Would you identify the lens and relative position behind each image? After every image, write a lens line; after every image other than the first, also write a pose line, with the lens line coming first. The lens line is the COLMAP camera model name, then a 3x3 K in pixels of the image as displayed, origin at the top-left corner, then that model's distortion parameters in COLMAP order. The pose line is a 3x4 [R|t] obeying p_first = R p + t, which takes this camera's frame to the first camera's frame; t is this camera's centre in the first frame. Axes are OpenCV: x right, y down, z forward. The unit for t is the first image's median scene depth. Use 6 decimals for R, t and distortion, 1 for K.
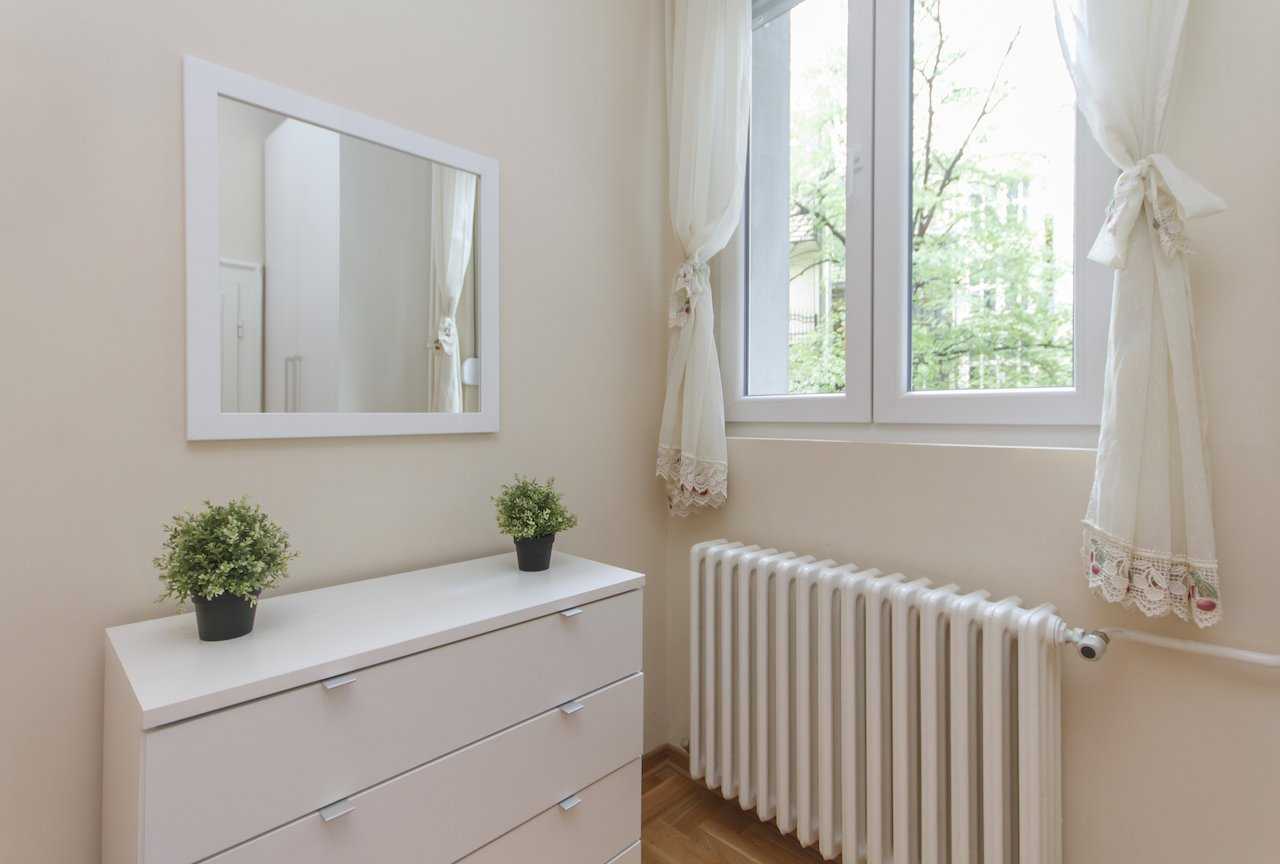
lens RADIAL K [[600.0, 0, 638.5], [0, 600.0, 427.3], [0, 0, 1]] dist [-0.001056, 0.000003]
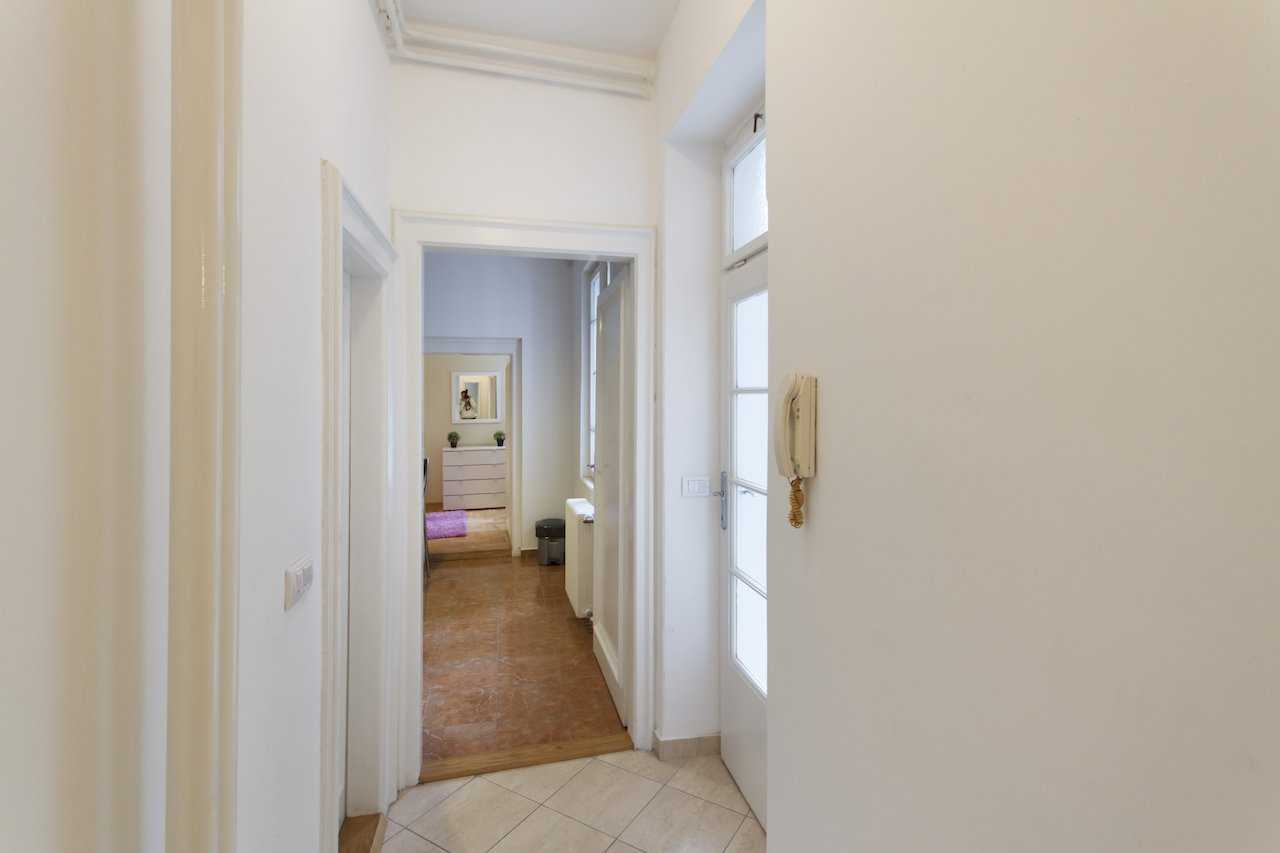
lens RADIAL K [[620.1, 0, 655.2], [0, 620.1, 393.4], [0, 0, 1]] dist [0.008944, -0.000520]
pose [[0.872134, -0.004713, -0.489245, 5.396393], [-0.001267, 0.999928, -0.011891, -0.274853], [0.489266, 0.010991, 0.872066, -4.663429]]
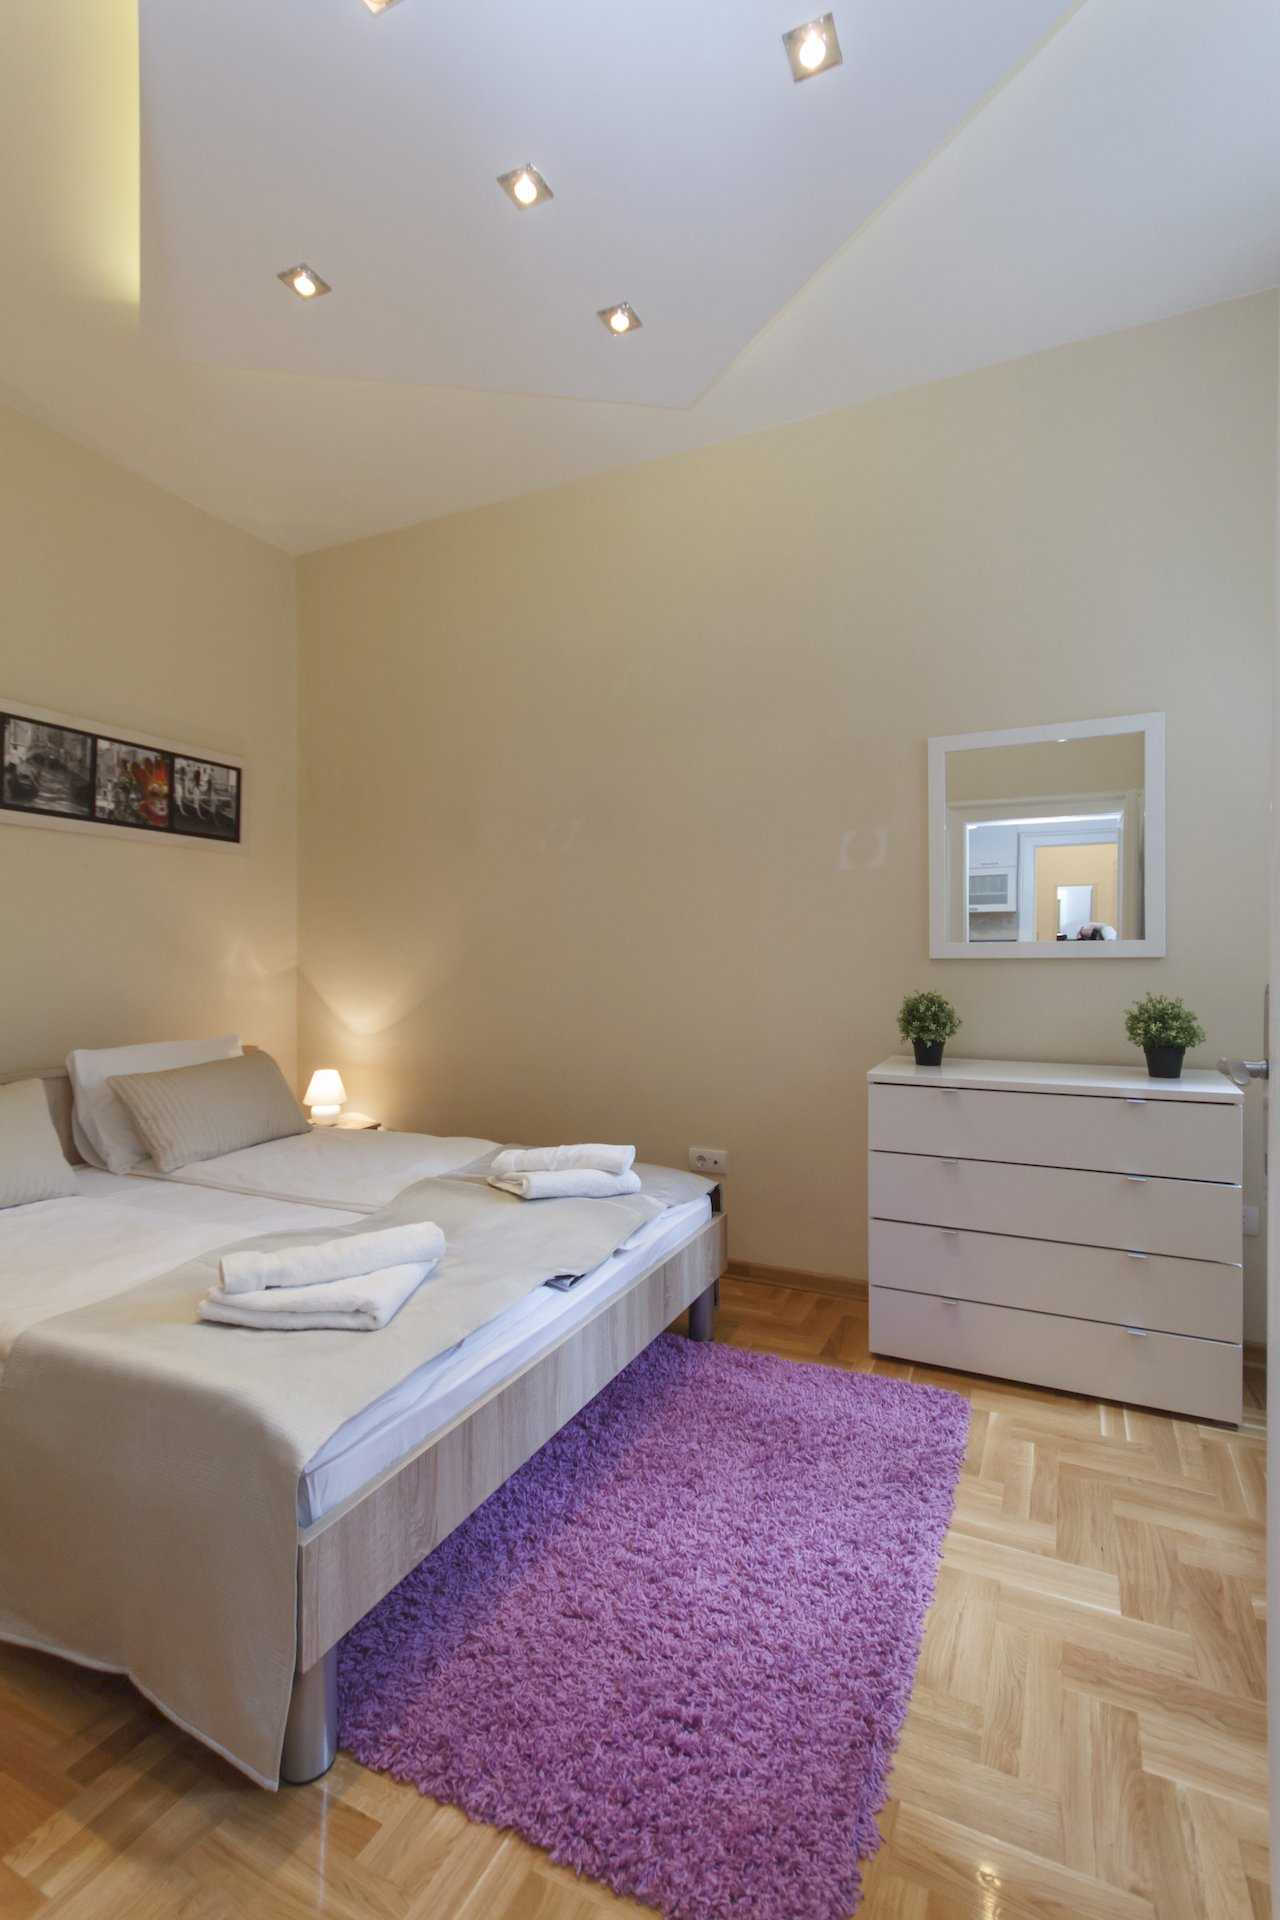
lens RADIAL K [[911.7, 0, 630.7], [0, 911.7, 963.6], [0, 0, 1]] dist [0.014774, 0.000564]
pose [[0.298191, 0.014487, -0.954396, 1.547912], [-0.001625, 0.999891, 0.014670, -0.003128], [0.954505, -0.002823, 0.298182, -0.644251]]
